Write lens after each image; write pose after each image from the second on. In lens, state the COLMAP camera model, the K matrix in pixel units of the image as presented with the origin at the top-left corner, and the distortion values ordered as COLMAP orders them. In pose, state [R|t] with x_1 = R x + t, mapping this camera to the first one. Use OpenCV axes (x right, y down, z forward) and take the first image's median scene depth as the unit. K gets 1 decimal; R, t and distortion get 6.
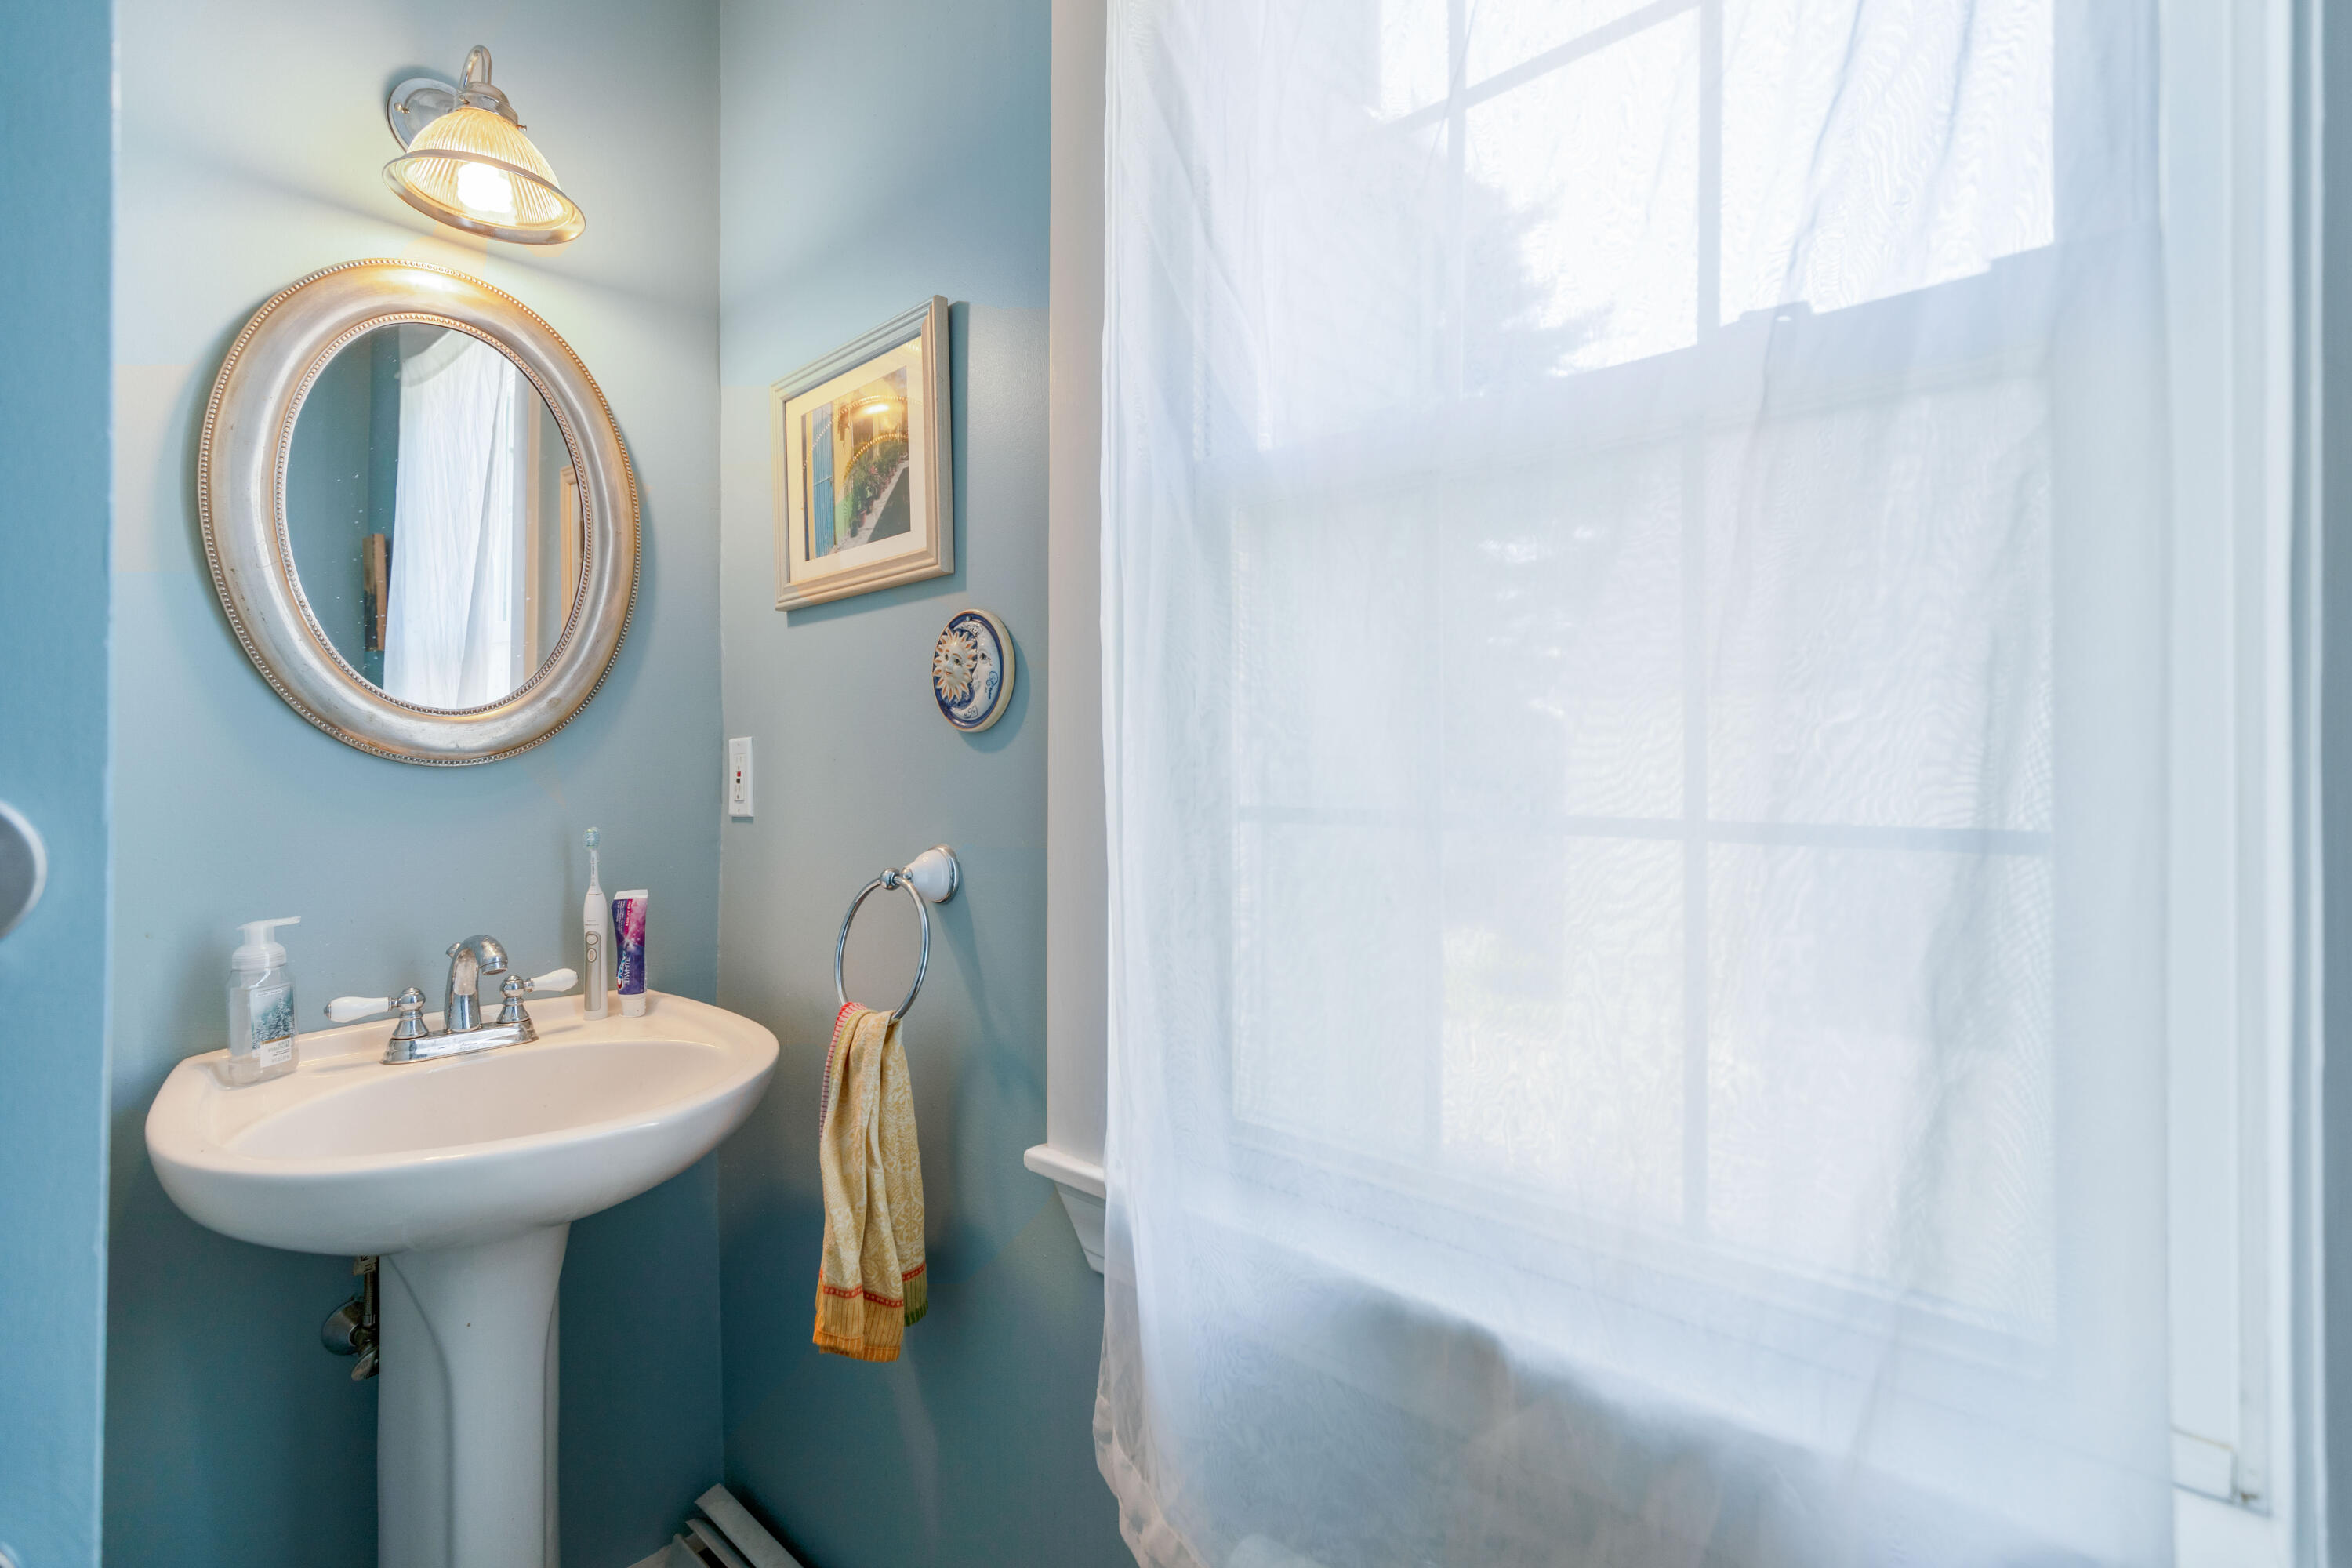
lens RADIAL K [[1055.5, 0, 1176.4], [0, 1055.5, 778.9], [0, 0, 1]] dist [0.004181, -0.001499]
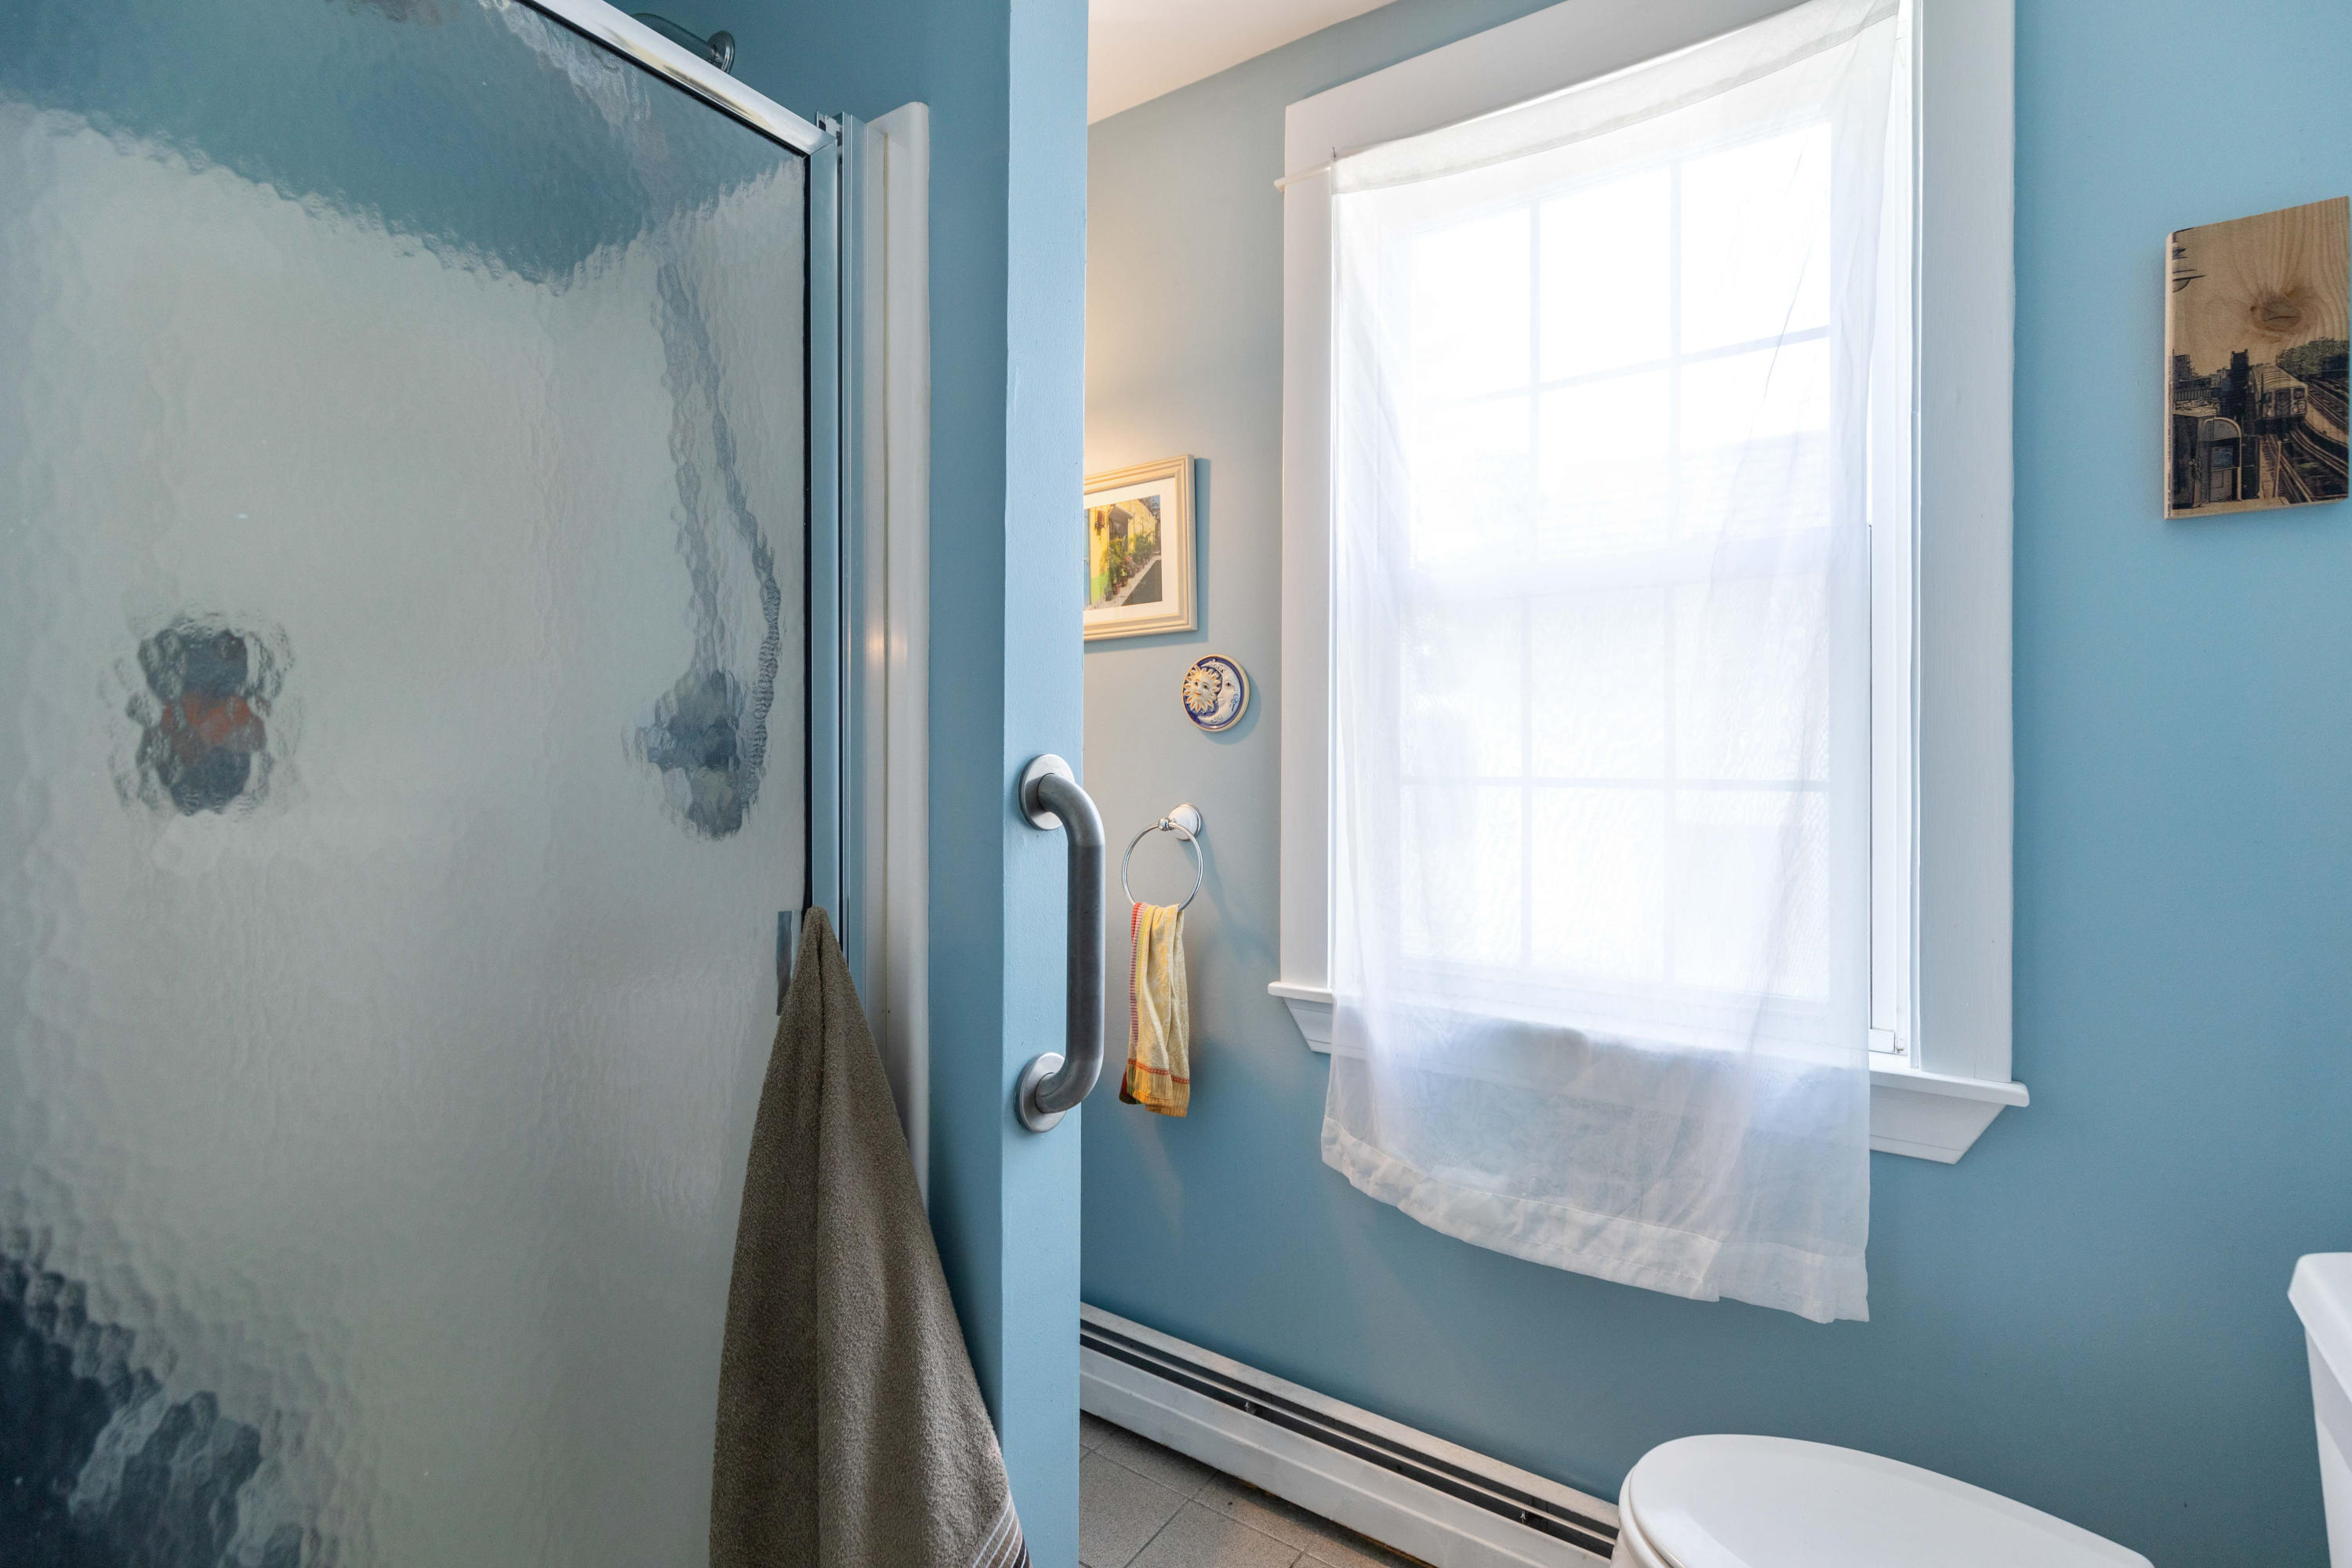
lens RADIAL K [[1055.5, 0, 1175.7], [0, 1055.5, 778.9], [0, 0, 1]] dist [0.004181, -0.001499]
pose [[0.990827, -0.006889, 0.134960, -0.479109], [0.004726, 0.999855, 0.016336, 0.000933], [-0.135053, -0.015548, 0.990716, -0.585343]]
